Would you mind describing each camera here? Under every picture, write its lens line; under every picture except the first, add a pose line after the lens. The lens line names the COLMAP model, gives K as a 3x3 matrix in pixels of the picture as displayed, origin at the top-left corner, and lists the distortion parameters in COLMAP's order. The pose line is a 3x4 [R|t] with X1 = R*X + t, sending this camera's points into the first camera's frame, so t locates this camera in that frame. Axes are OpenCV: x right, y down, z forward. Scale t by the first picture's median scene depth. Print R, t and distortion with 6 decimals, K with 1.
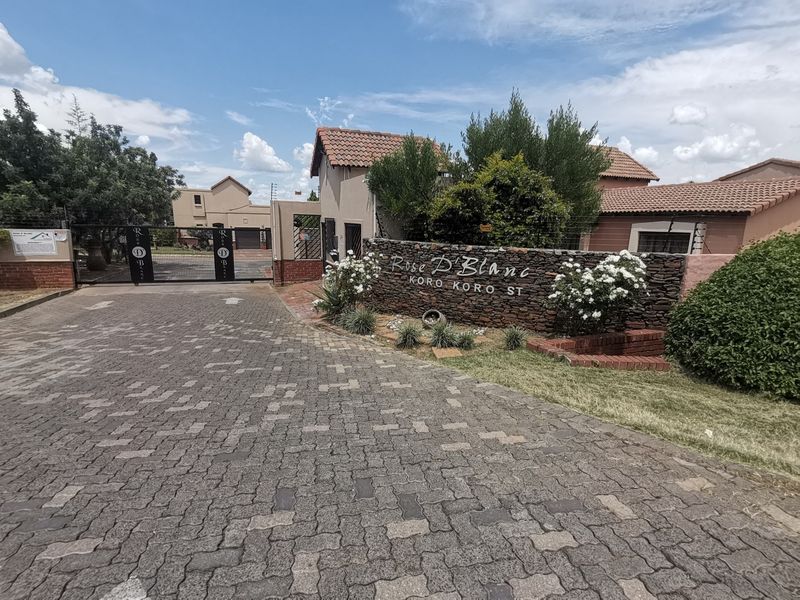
lens RADIAL K [[377.2, 0, 400.0], [0, 377.2, 300.0], [0, 0, 1]] dist [0.022198, -0.000305]
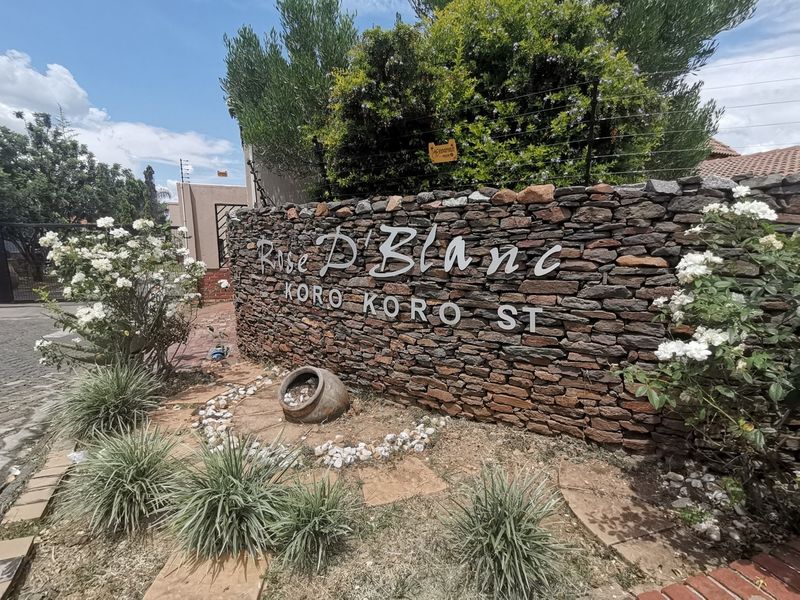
lens RADIAL K [[377.2, 0, 400.0], [0, 377.2, 300.0], [0, 0, 1]] dist [0.022198, -0.000305]
pose [[0.996906, -0.009793, -0.077991, 0.219094], [0.006076, 0.998841, -0.047754, -0.023987], [0.078368, 0.047132, 0.995810, 0.641279]]
